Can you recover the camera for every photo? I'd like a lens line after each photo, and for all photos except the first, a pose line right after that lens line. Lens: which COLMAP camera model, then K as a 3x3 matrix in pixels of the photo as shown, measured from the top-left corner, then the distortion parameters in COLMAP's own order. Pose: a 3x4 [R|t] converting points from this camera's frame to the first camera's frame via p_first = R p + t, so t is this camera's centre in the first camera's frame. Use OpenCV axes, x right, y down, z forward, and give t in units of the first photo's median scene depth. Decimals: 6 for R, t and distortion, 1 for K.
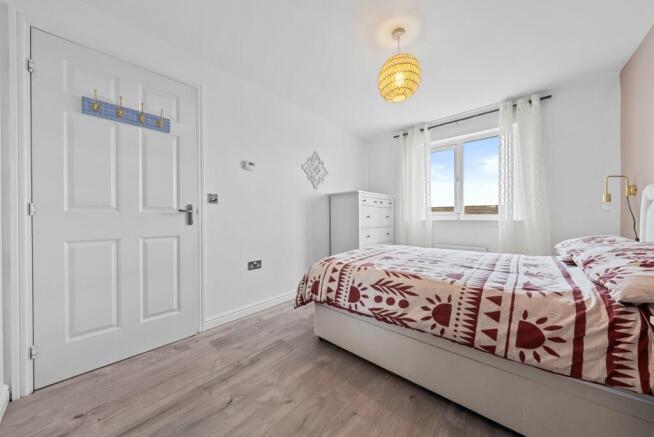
lens RADIAL K [[225.2, 0, 328.1], [0, 225.2, 218.1], [0, 0, 1]] dist [-0.002209, 0.000634]
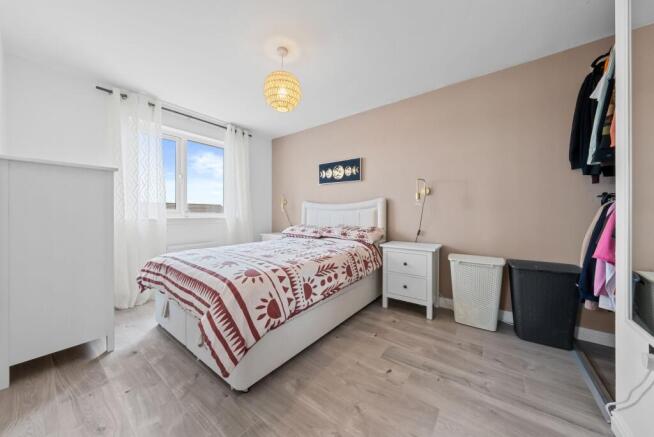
lens RADIAL K [[225.2, 0, 325.8], [0, 225.2, 212.8], [0, 0, 1]] dist [-0.002209, 0.000634]
pose [[-0.076808, 0.006498, 0.997025, -0.876867], [0.000325, 0.999979, -0.006492, -0.011888], [-0.997046, -0.000175, -0.076809, 0.939595]]
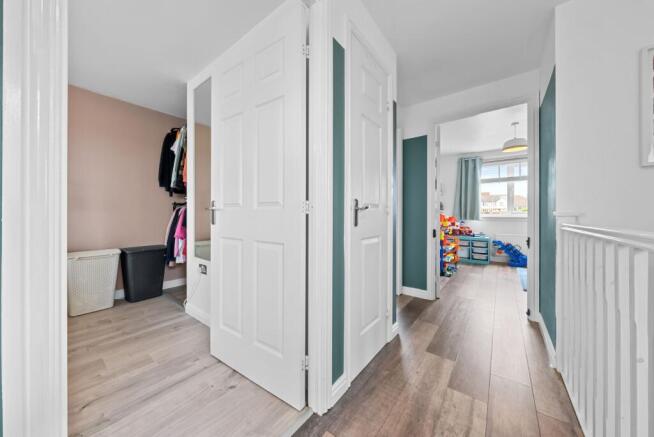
lens RADIAL K [[225.2, 0, 325.4], [0, 225.2, 213.9], [0, 0, 1]] dist [-0.002209, 0.000634]
pose [[-0.998426, 0.005583, -0.055811, -1.114095], [0.005538, 0.999984, 0.000959, -0.007900], [0.055815, 0.000649, -0.998441, 1.590419]]
